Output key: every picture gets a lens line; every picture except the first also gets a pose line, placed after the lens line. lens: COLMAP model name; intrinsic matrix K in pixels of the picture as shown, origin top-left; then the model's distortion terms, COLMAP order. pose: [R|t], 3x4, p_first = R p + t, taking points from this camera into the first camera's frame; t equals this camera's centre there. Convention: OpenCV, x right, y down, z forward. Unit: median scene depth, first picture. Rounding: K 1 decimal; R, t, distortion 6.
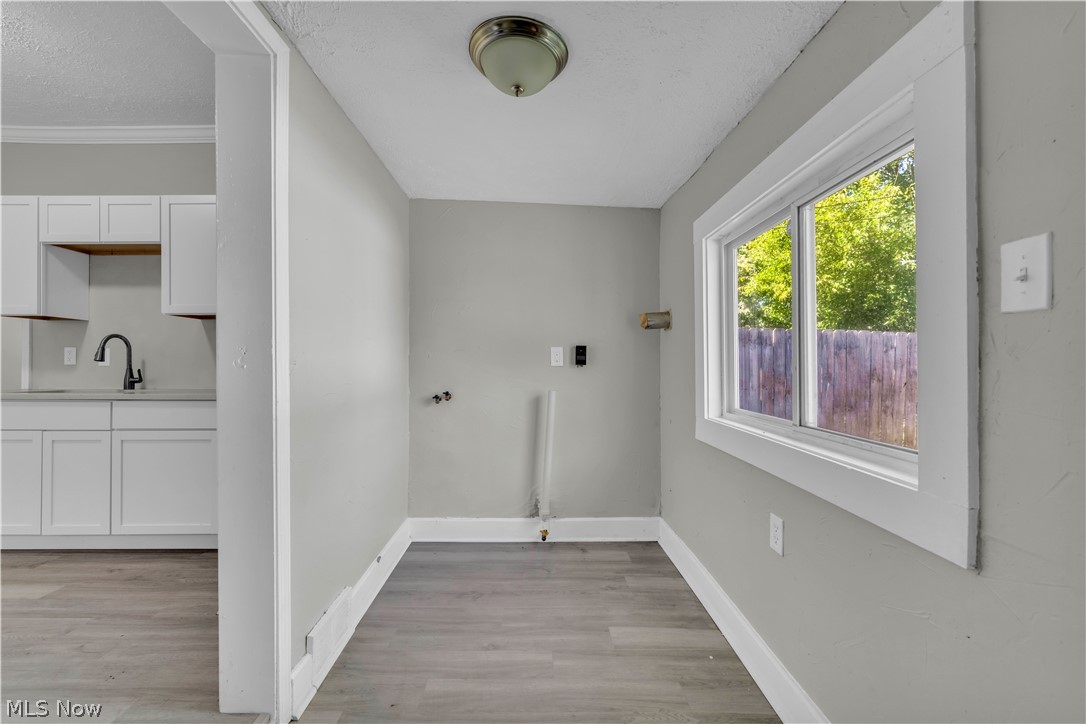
lens RADIAL K [[456.4, 0, 539.8], [0, 456.4, 368.7], [0, 0, 1]] dist [0.001379, 0.000272]
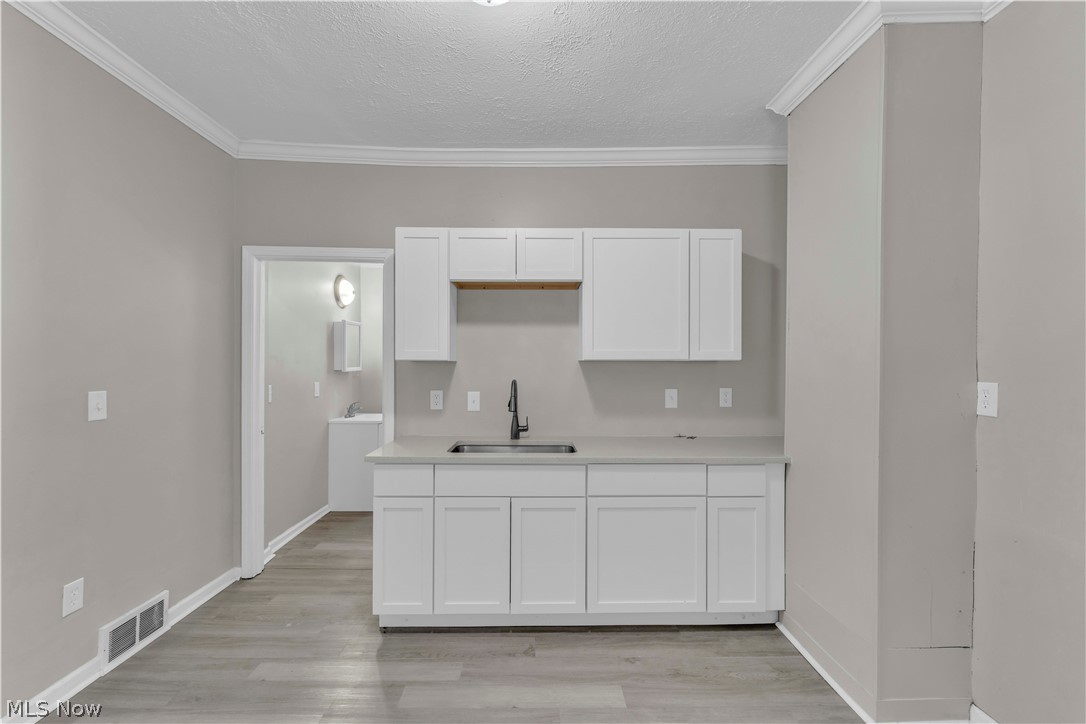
lens RADIAL K [[456.4, 0, 539.8], [0, 456.4, 368.7], [0, 0, 1]] dist [0.001379, 0.000272]
pose [[0.999773, 0.006202, 0.020373, -0.927215], [-0.006346, 0.999955, 0.007014, -0.107929], [-0.020329, -0.007142, 0.999768, 0.097296]]
